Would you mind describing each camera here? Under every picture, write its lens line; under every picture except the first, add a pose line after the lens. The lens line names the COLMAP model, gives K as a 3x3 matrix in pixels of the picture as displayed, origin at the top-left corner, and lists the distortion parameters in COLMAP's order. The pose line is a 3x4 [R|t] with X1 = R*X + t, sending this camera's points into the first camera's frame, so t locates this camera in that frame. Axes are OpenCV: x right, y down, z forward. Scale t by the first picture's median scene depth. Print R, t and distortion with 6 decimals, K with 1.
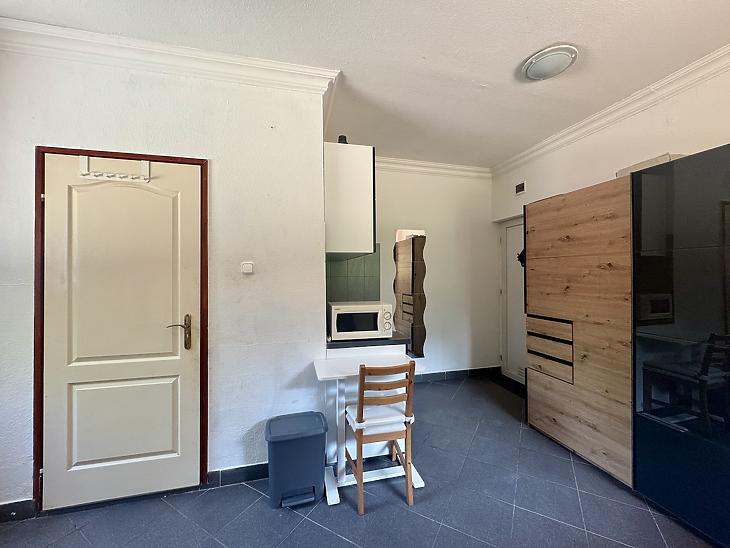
lens RADIAL K [[292.2, 0, 365.0], [0, 292.2, 274.0], [0, 0, 1]] dist [-0.002018, -0.000023]
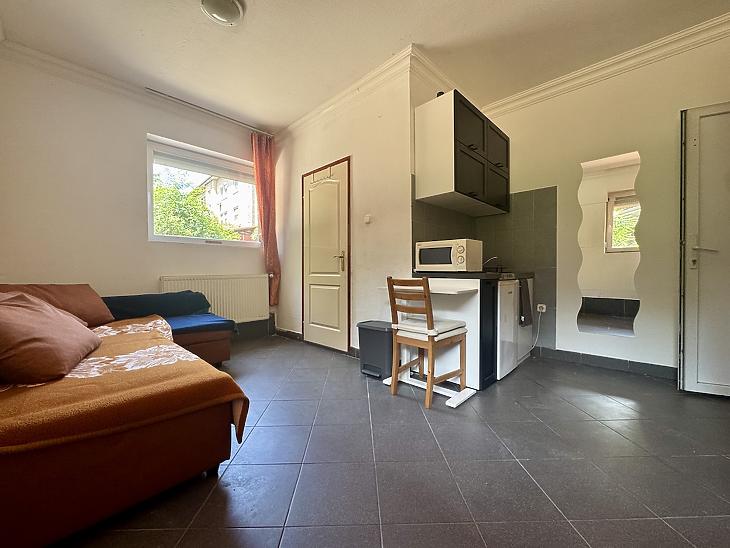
lens RADIAL K [[292.2, 0, 365.0], [0, 292.2, 274.0], [0, 0, 1]] dist [-0.002018, -0.000023]
pose [[0.527103, 0.011456, -0.849724, 0.811960], [0.003710, 0.999869, 0.015782, 0.221622], [0.849794, -0.011471, 0.526991, 0.184821]]
